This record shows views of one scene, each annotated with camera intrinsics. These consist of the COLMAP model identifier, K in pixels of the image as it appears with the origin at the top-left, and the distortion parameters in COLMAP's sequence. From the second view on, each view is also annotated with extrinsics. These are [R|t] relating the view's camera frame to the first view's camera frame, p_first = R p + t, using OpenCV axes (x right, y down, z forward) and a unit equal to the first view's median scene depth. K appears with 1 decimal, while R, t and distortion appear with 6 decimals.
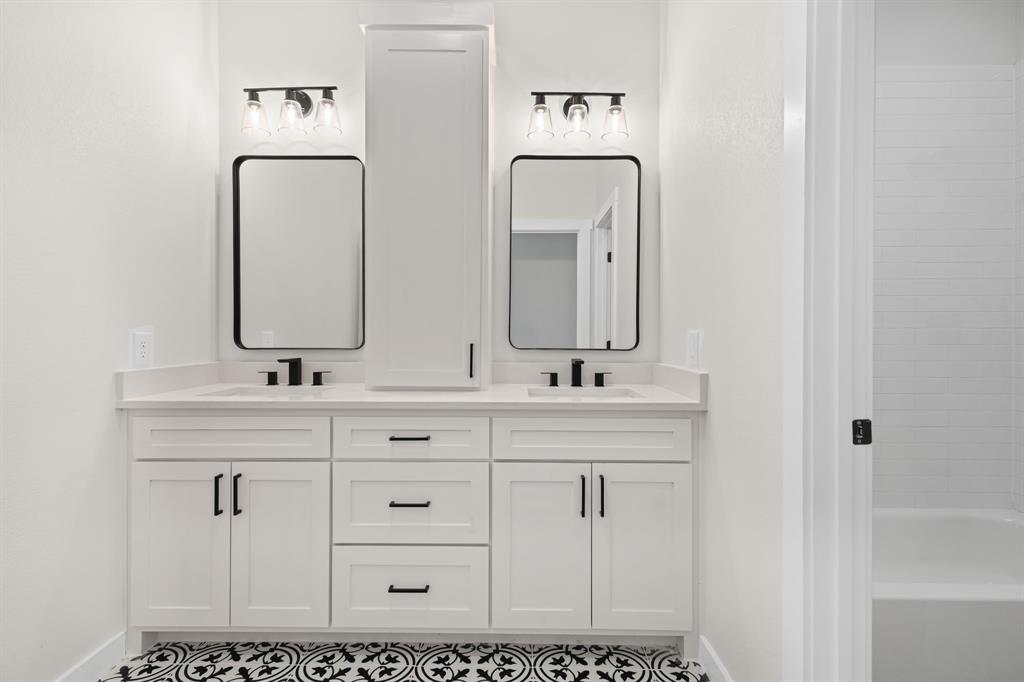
lens RADIAL K [[470.7, 0, 519.6], [0, 470.7, 336.7], [0, 0, 1]] dist [0.010555, -0.000962]
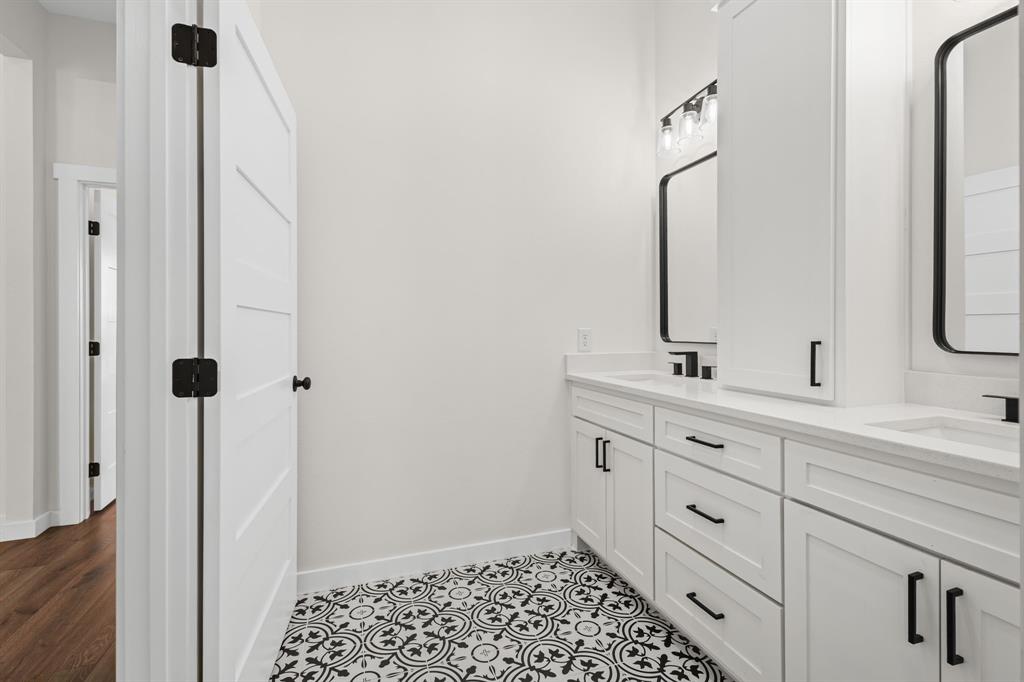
lens RADIAL K [[470.7, 0, 513.9], [0, 470.7, 333.4], [0, 0, 1]] dist [0.010555, -0.000962]
pose [[0.349949, 0.005179, -0.936755, 0.416151], [-0.004156, 0.999983, 0.003976, 0.001263], [0.936760, 0.002502, 0.349965, 0.274594]]
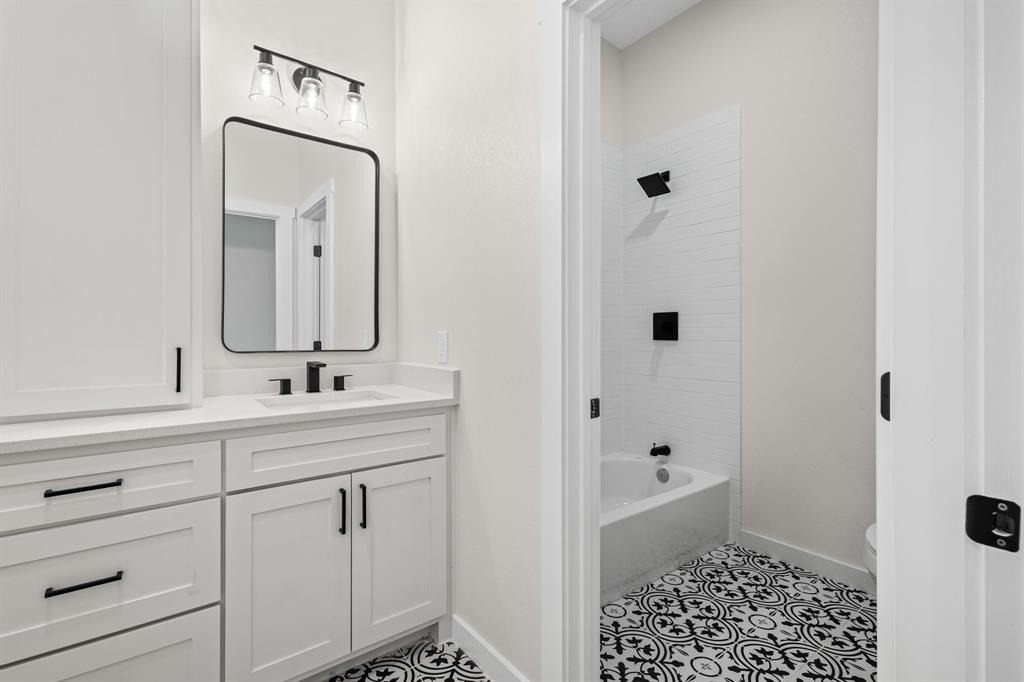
lens RADIAL K [[470.7, 0, 507.9], [0, 470.7, 336.1], [0, 0, 1]] dist [0.010555, -0.000962]
pose [[0.788914, -0.006820, 0.614466, -0.142506], [0.007749, 0.999969, 0.001150, -0.000373], [-0.614455, 0.003855, 0.788942, 0.064834]]
